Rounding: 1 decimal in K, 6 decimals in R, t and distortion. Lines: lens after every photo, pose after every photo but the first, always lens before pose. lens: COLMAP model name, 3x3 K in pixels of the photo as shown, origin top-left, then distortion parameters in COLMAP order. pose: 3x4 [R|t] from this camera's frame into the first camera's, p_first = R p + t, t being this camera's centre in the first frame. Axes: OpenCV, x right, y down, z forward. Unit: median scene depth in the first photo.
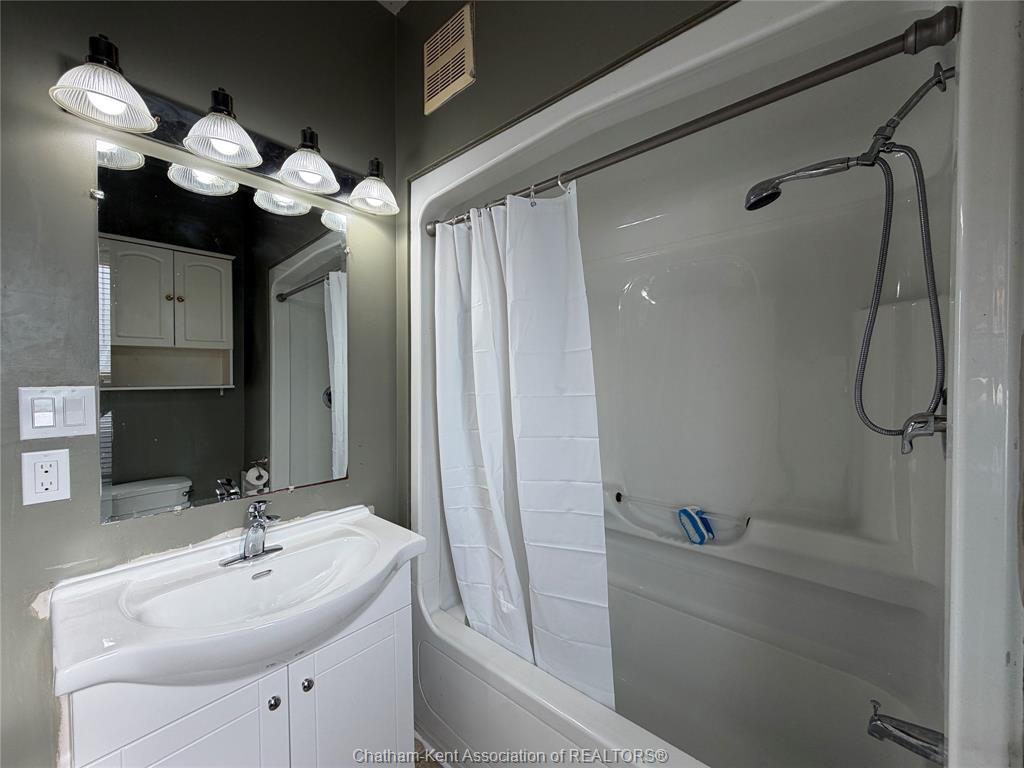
lens RADIAL K [[406.4, 0, 512.0], [0, 406.4, 384.0], [0, 0, 1]] dist [0.002059, -0.000030]
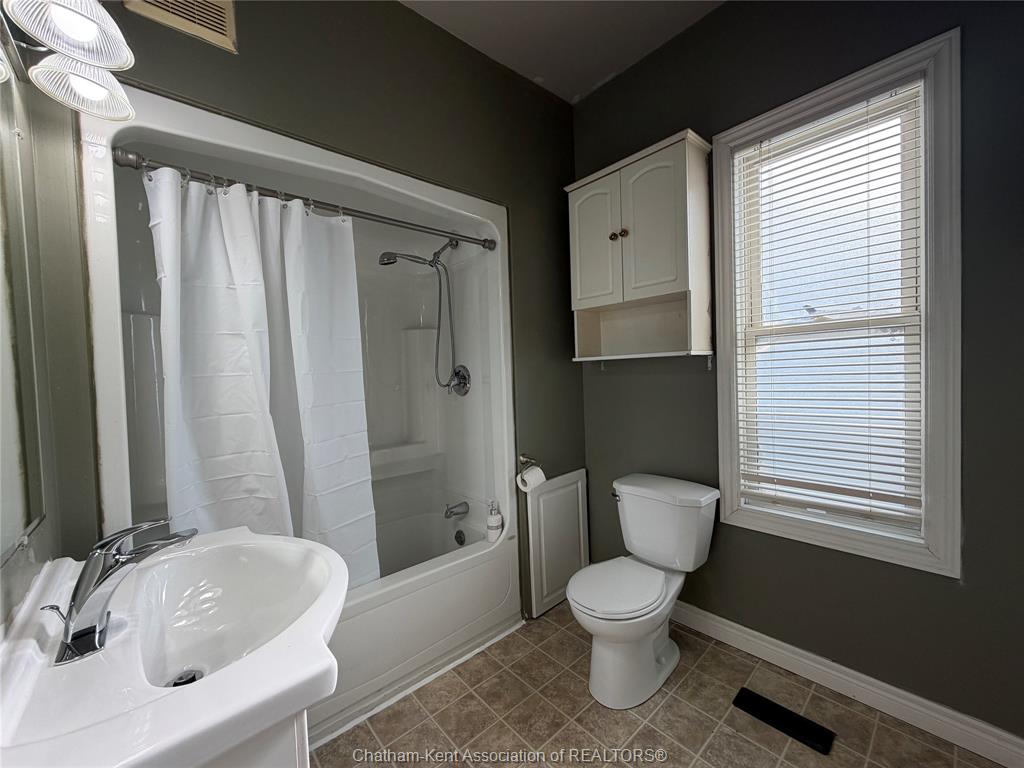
lens RADIAL K [[406.4, 0, 512.0], [0, 406.4, 384.0], [0, 0, 1]] dist [0.002059, -0.000030]
pose [[0.109942, -0.030297, 0.993476, -1.176107], [0.044100, 0.998700, 0.025576, 0.059317], [-0.992959, 0.041000, 0.111135, 0.315743]]
